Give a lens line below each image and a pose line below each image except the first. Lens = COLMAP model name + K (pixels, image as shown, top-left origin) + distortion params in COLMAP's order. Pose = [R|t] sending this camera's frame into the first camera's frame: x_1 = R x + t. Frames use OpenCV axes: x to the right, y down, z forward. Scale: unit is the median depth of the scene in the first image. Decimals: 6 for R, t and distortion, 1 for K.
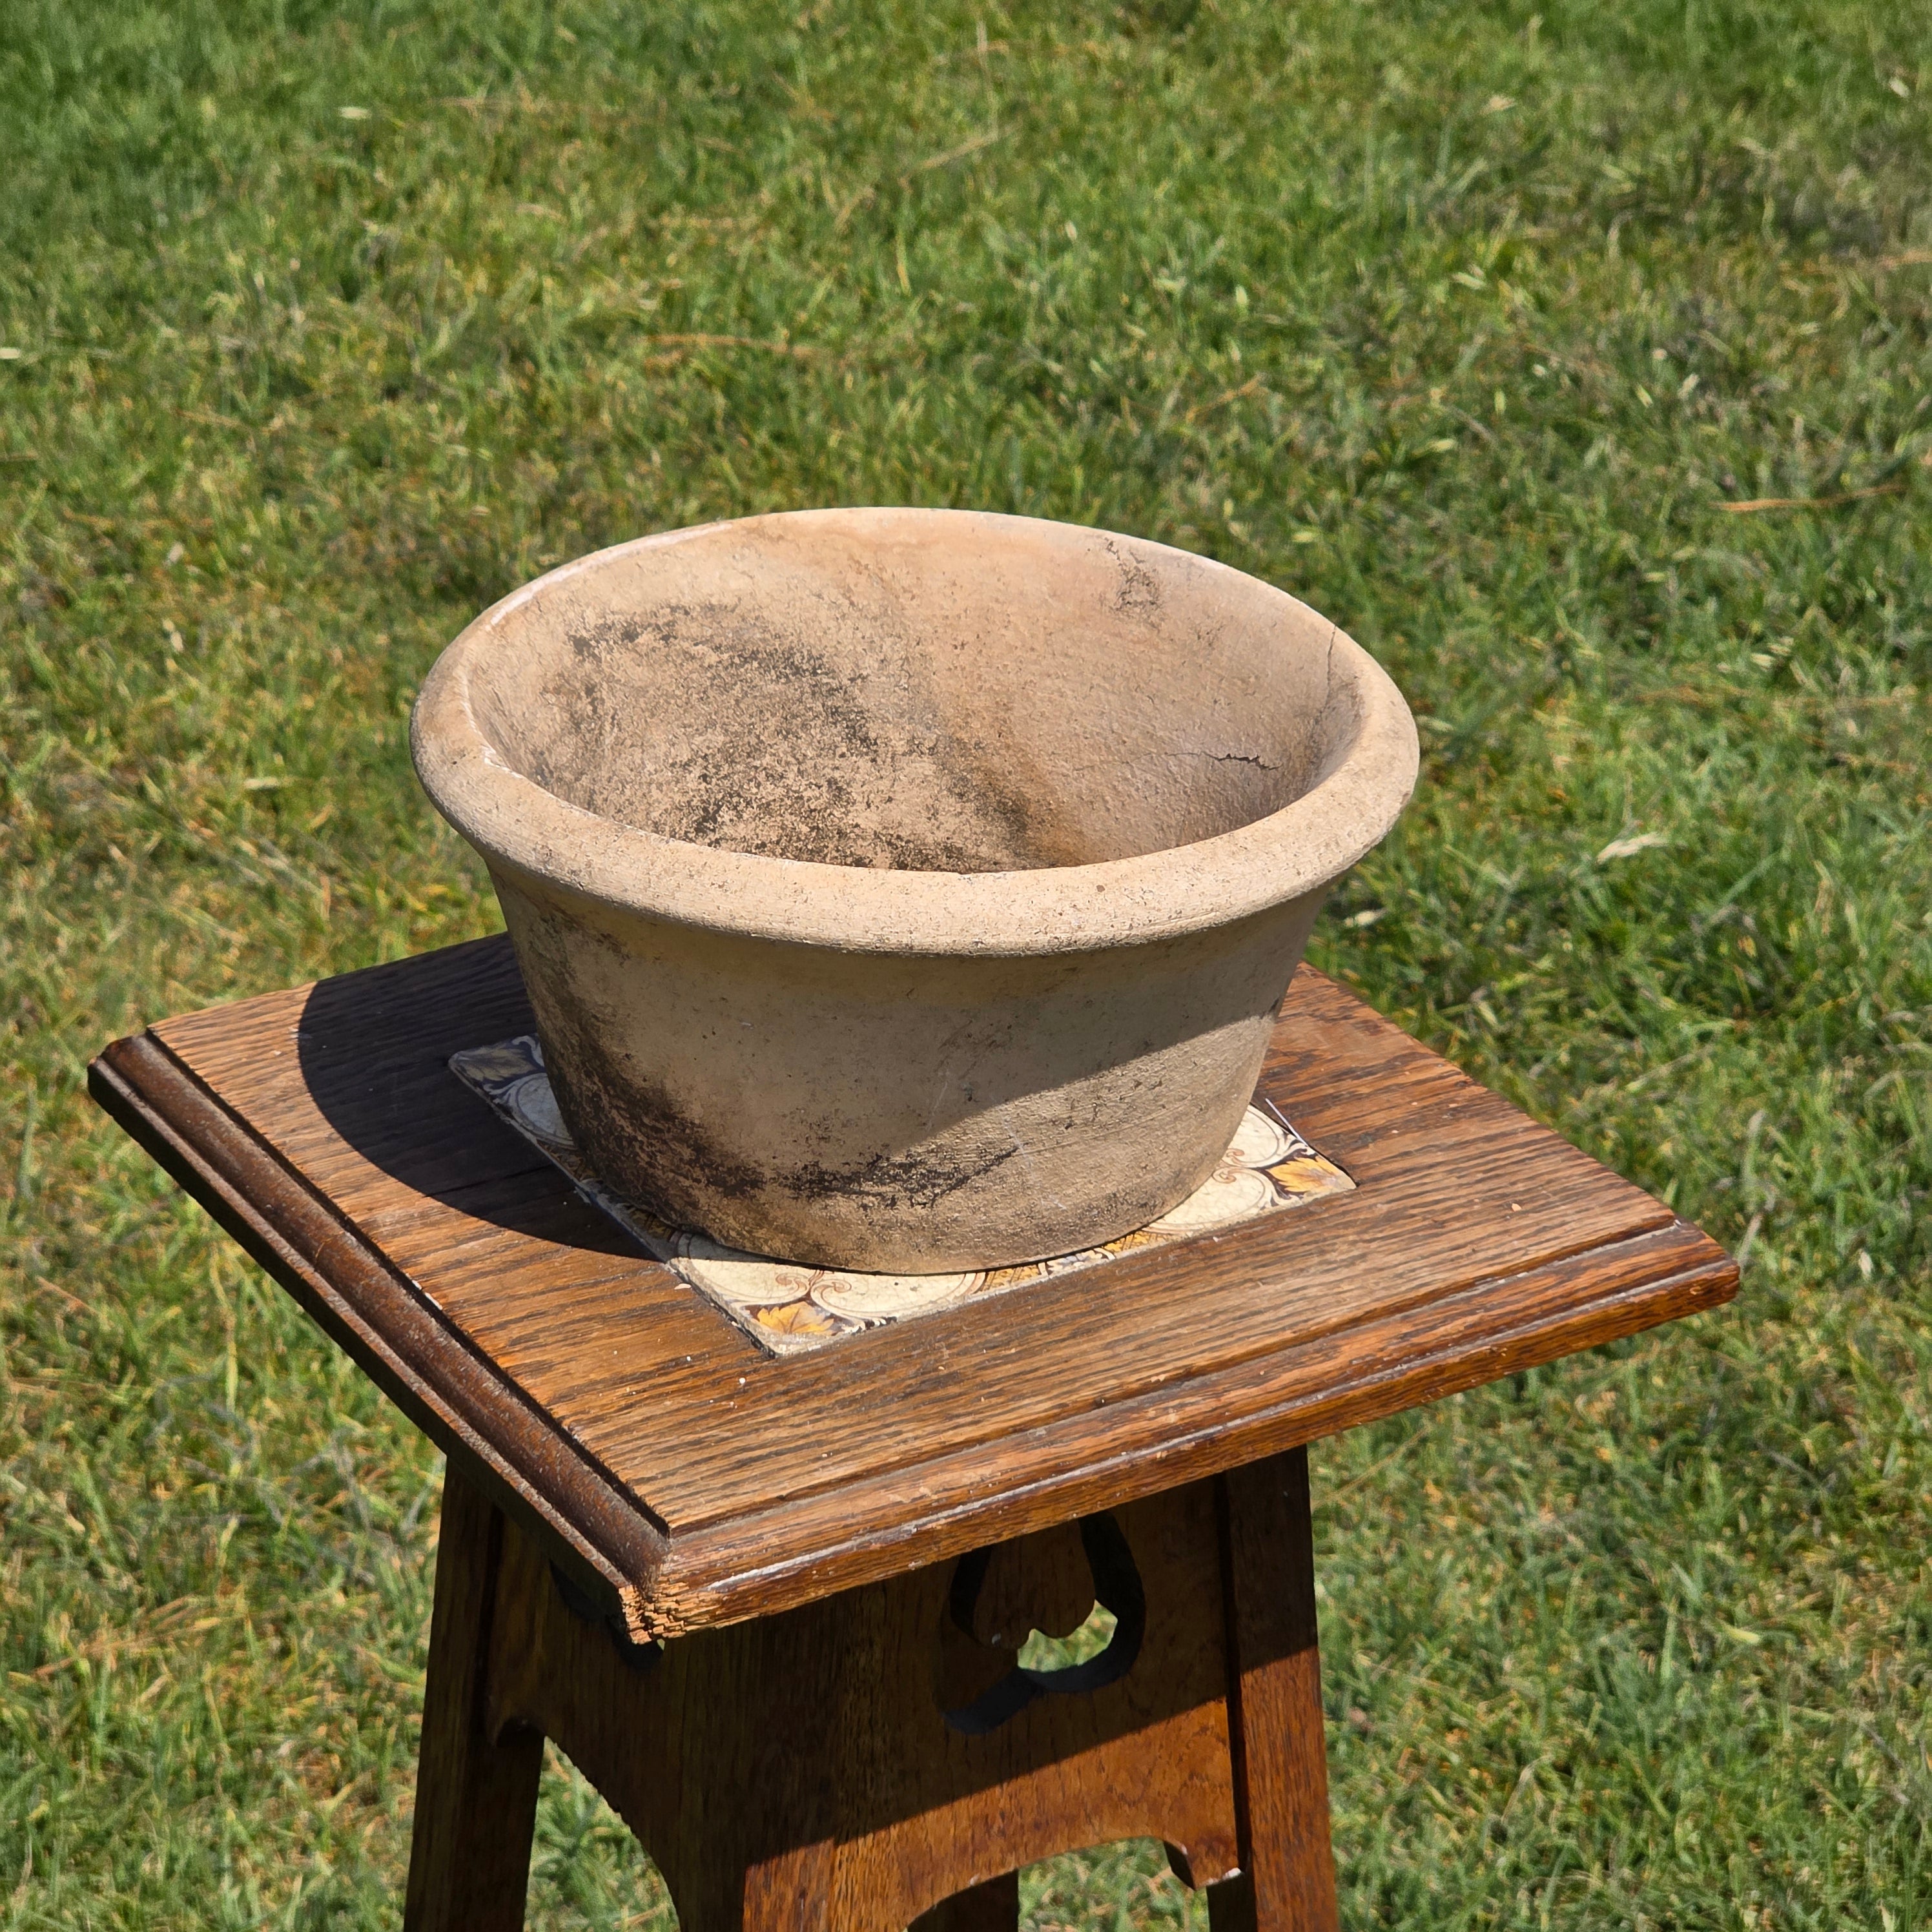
lens RADIAL K [[5095.2, 0, 919.8], [0, 5095.2, 914.0], [0, 0, 1]] dist [-0.639932, 9.138112]
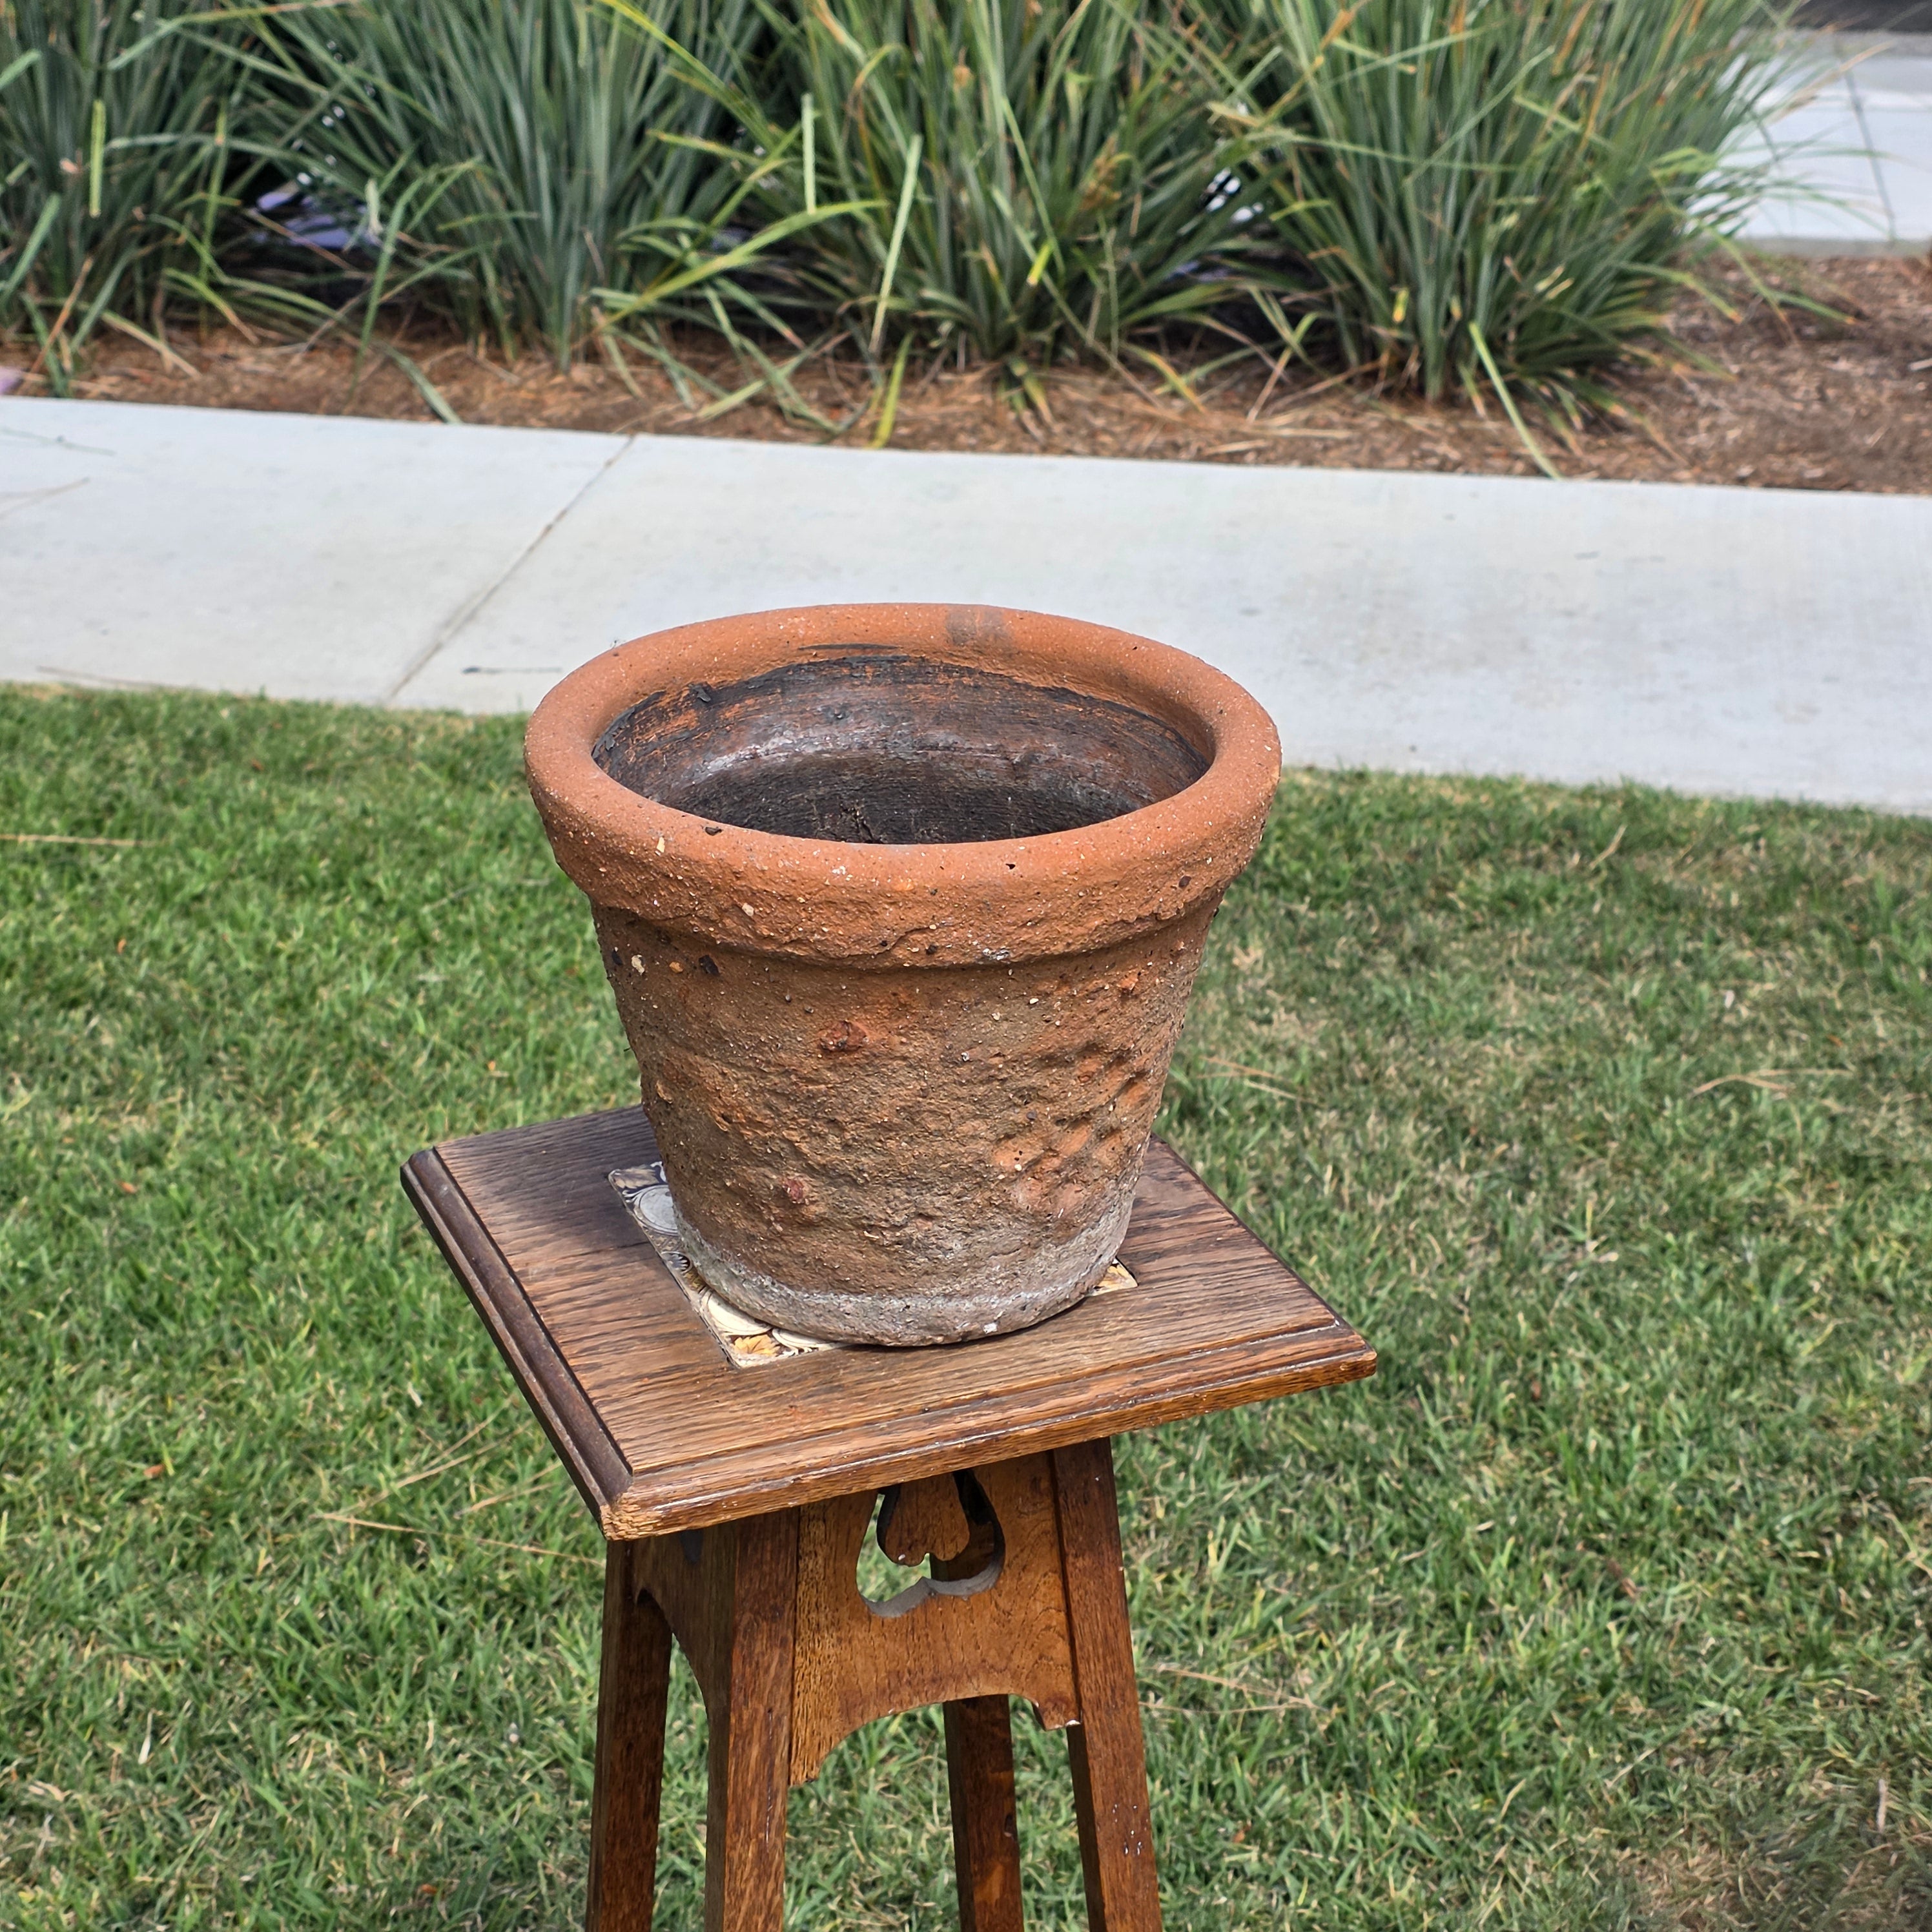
lens RADIAL K [[3504.1, 0, 938.6], [0, 3504.1, 973.1], [0, 0, 1]] dist [0.257688, -1.092090]
pose [[0.985288, 0.045710, -0.164677, 0.194742], [-0.049638, 0.998571, -0.019810, -0.018762], [0.163536, 0.027693, 0.986149, -0.099394]]
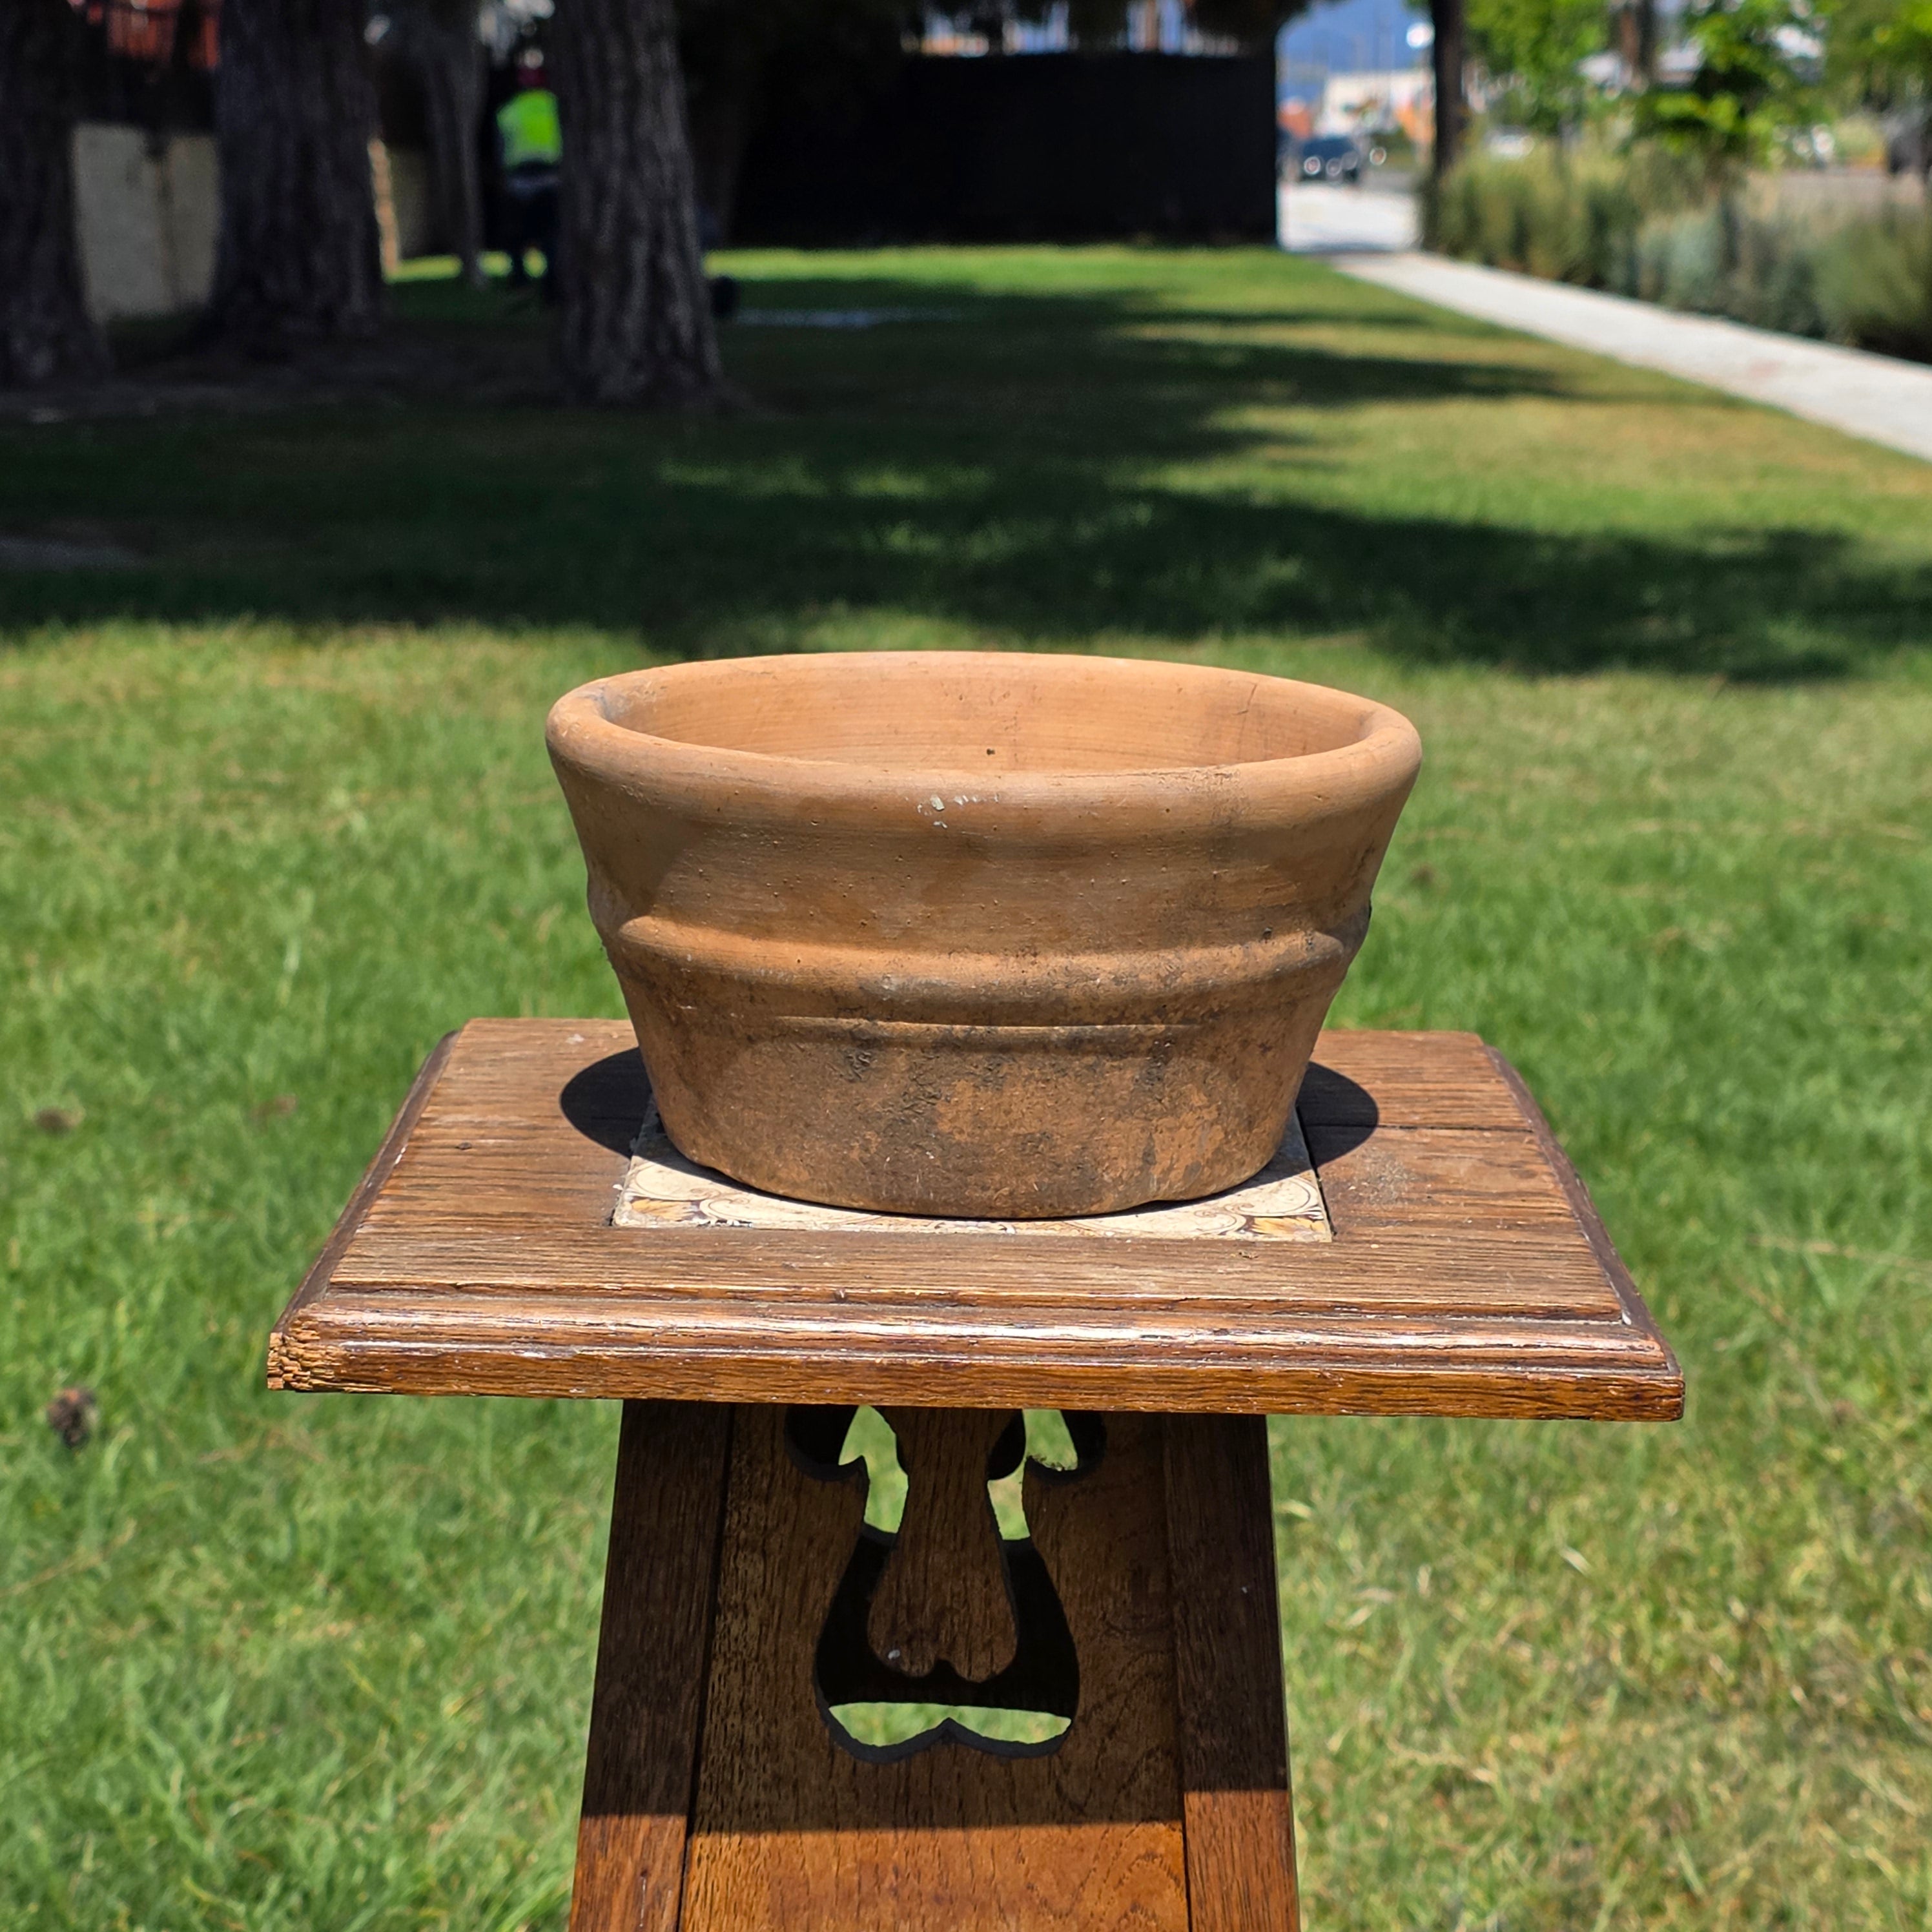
lens RADIAL K [[4497.4, 0, 916.8], [0, 4497.4, 945.4], [0, 0, 1]] dist [0.212414, -0.531750]
pose [[0.841014, 0.096079, -0.532414, 0.443048], [-0.233284, 0.952318, -0.196646, 0.176177], [0.488133, 0.289586, 0.823326, 0.252370]]
